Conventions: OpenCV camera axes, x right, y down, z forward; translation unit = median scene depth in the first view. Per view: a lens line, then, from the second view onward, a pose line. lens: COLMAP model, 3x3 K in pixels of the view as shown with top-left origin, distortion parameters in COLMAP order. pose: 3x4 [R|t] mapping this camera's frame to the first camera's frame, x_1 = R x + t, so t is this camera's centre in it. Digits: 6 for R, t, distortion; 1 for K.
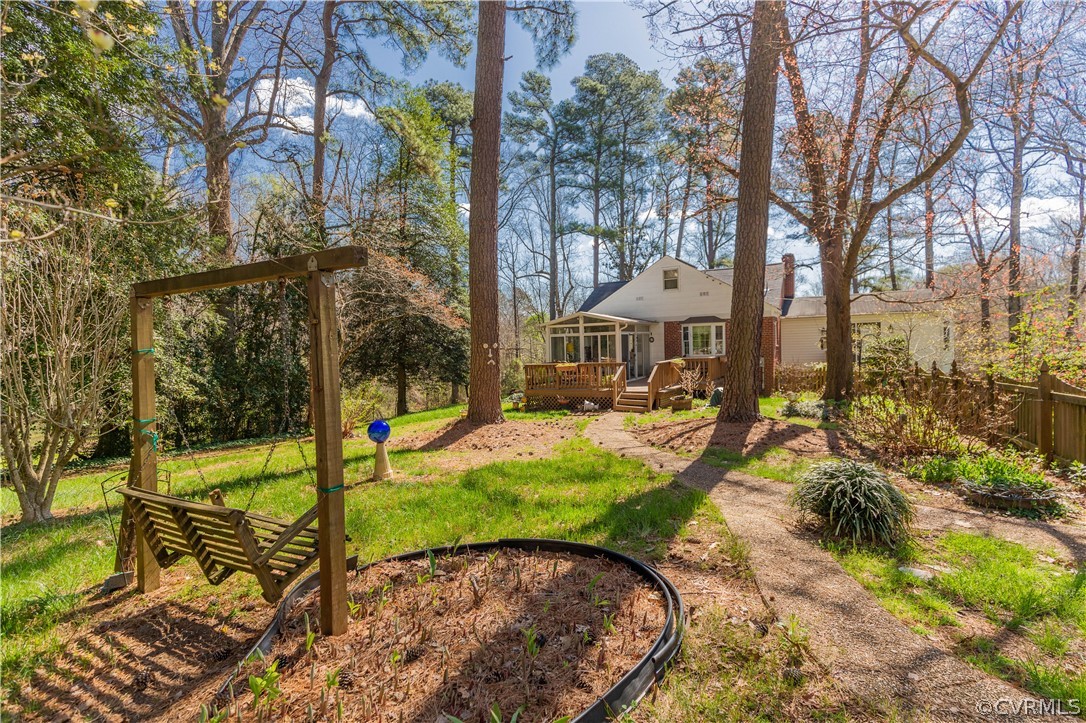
lens RADIAL K [[483.7, 0, 547.0], [0, 483.7, 354.4], [0, 0, 1]] dist [0.004103, 0.000199]
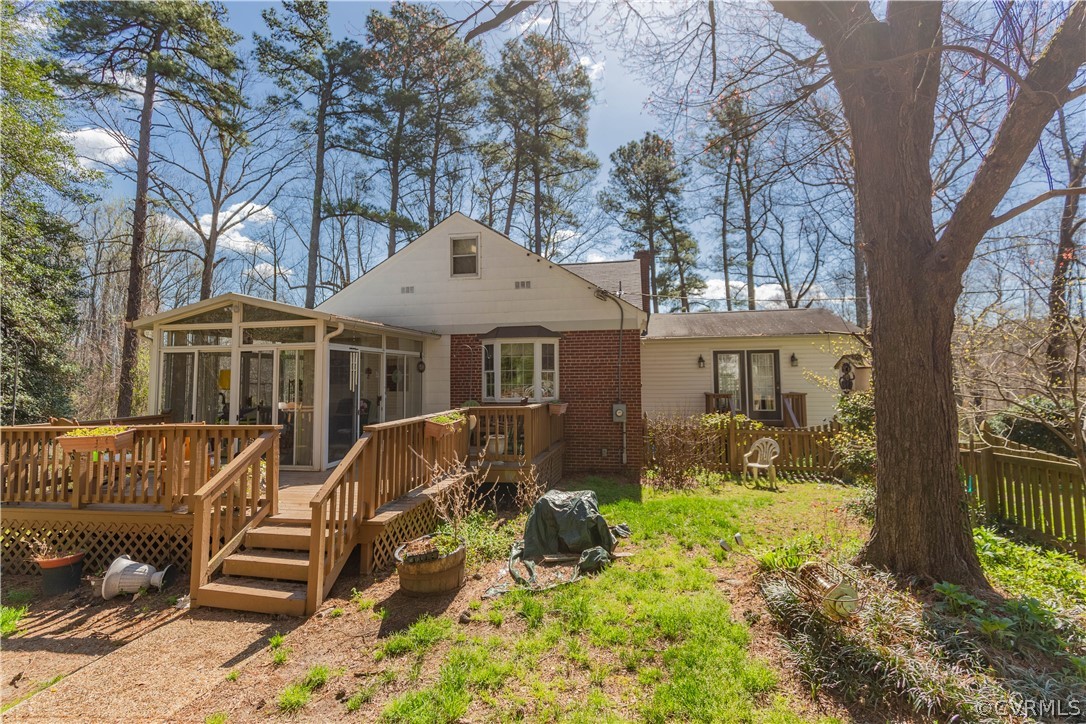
lens RADIAL K [[499.7, 0, 539.5], [0, 499.7, 338.0], [0, 0, 1]] dist [0.002583, 0.000732]
pose [[0.946336, 0.045392, 0.319981, 0.161450], [-0.012033, 0.994350, -0.105468, -0.007067], [-0.322961, 0.095958, 0.941535, 0.460624]]
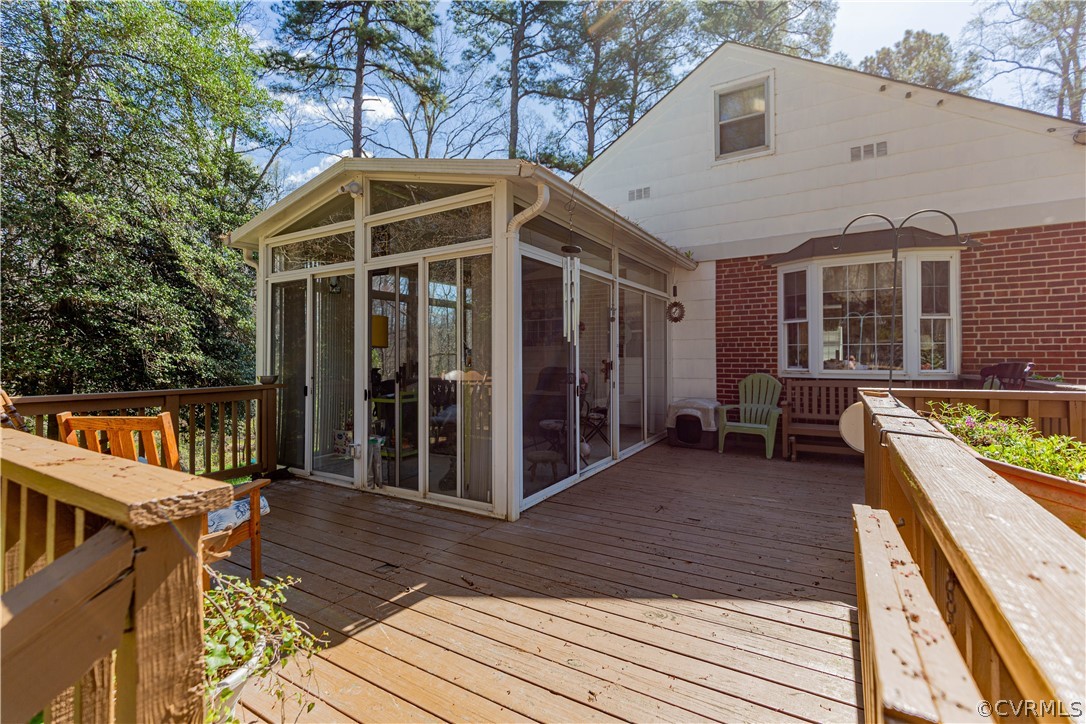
lens RADIAL K [[483.7, 0, 547.0], [0, 483.7, 354.9], [0, 0, 1]] dist [0.004103, 0.000199]
pose [[0.999075, 0.027679, -0.032919, 0.148345], [-0.028178, 0.999493, -0.014800, 0.000852], [0.032493, 0.015714, 0.999348, 0.699985]]
